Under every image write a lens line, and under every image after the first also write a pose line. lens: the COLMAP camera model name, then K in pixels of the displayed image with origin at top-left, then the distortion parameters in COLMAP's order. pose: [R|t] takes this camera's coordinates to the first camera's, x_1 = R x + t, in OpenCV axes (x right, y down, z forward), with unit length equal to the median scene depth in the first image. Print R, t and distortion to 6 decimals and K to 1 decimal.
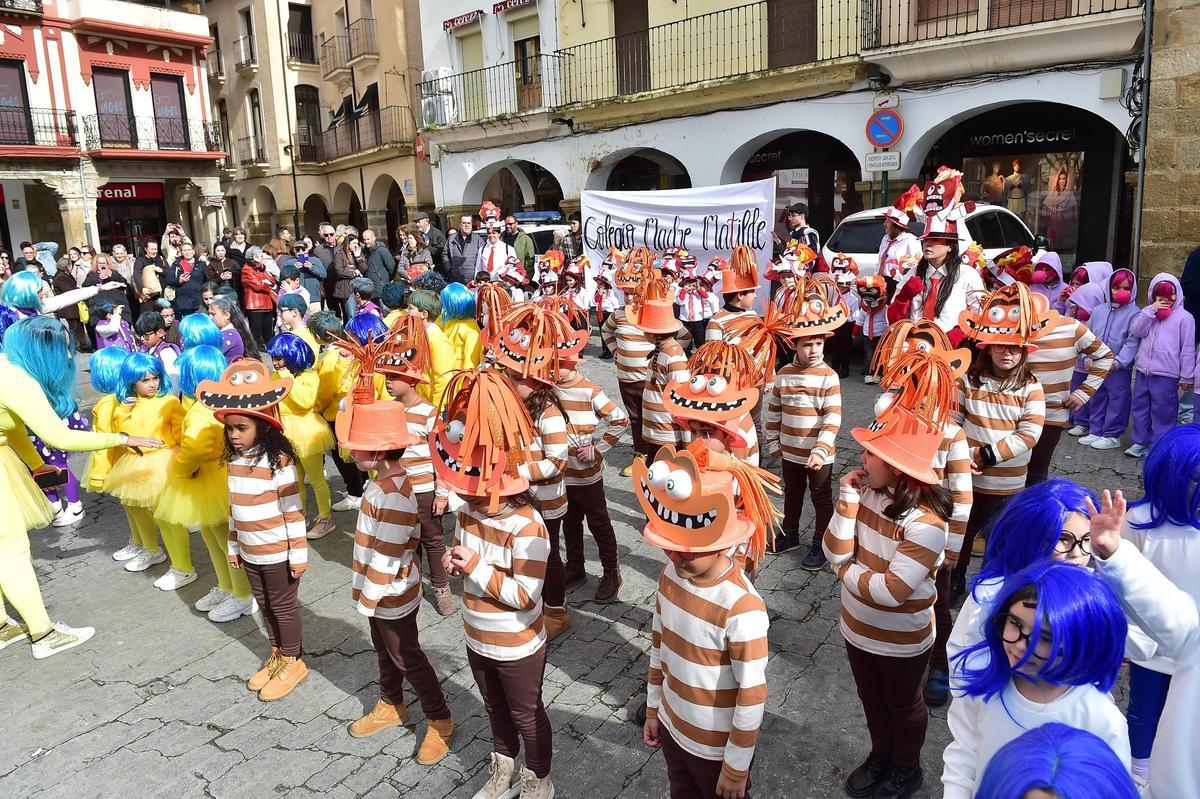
lens RADIAL K [[817.5, 0, 595.4], [0, 817.5, 395.3], [0, 0, 1]] dist [-0.051910, -0.002137]
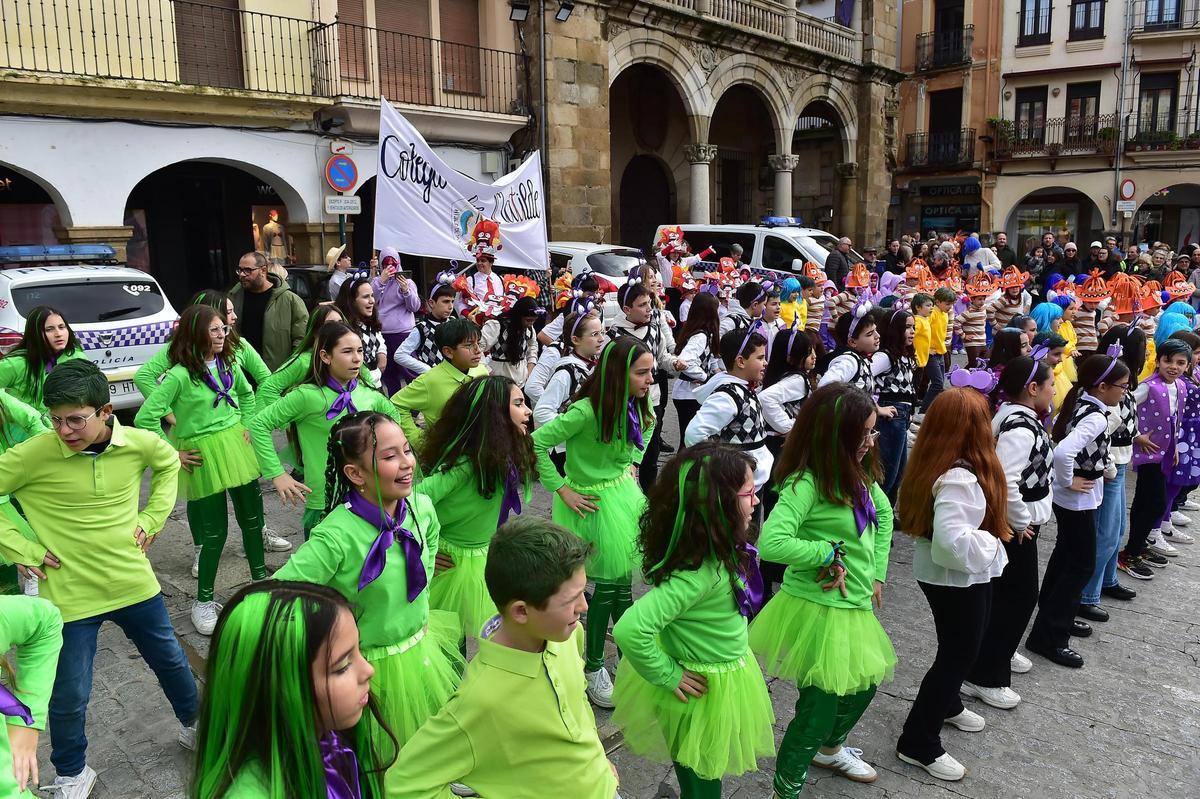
lens RADIAL K [[817.5, 0, 595.4], [0, 817.5, 395.3], [0, 0, 1]] dist [-0.051910, -0.002137]
pose [[0.016907, -0.149936, 0.988551, -0.676839], [0.230948, 0.962542, 0.142041, -0.123066], [-0.972819, 0.225902, 0.050901, 0.664170]]
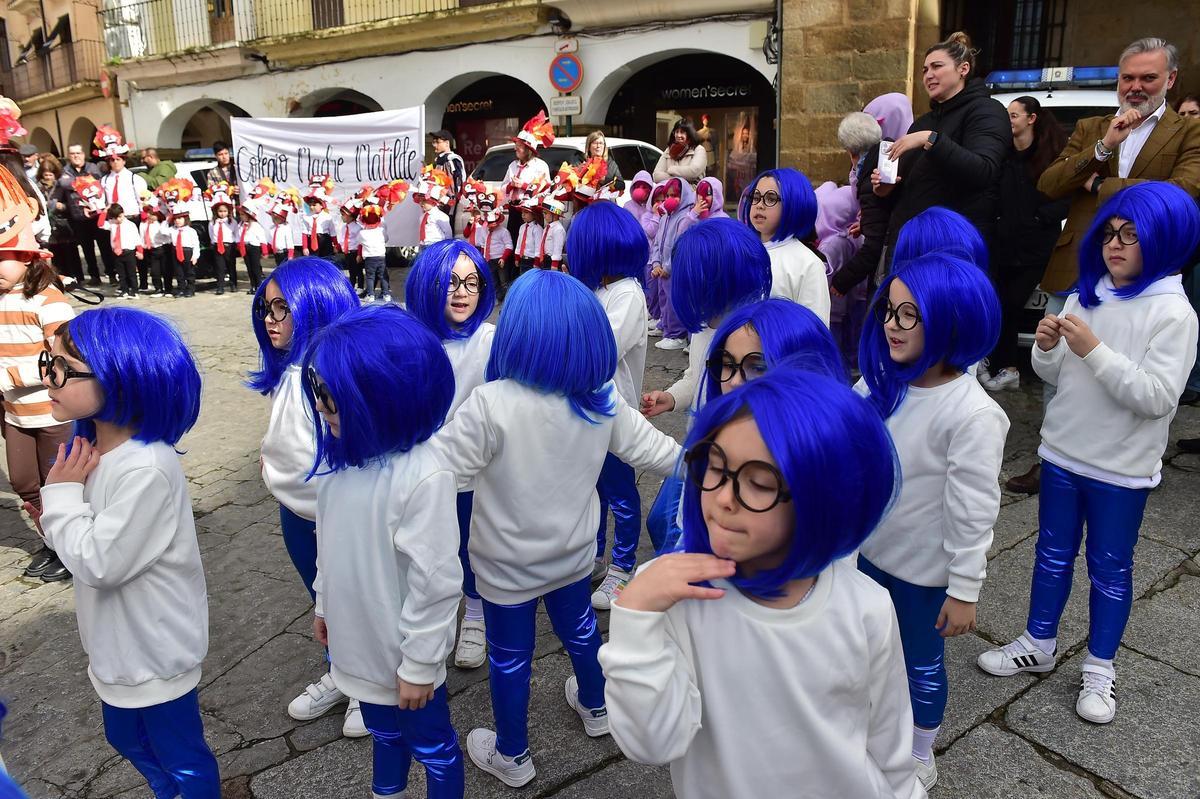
lens RADIAL K [[817.5, 0, 595.4], [0, 817.5, 395.3], [0, 0, 1]] dist [-0.051910, -0.002137]
pose [[0.965688, -0.037987, 0.256913, 0.110763], [0.028638, 0.998788, 0.040034, 0.034012], [-0.258123, -0.031302, 0.965605, -0.008276]]
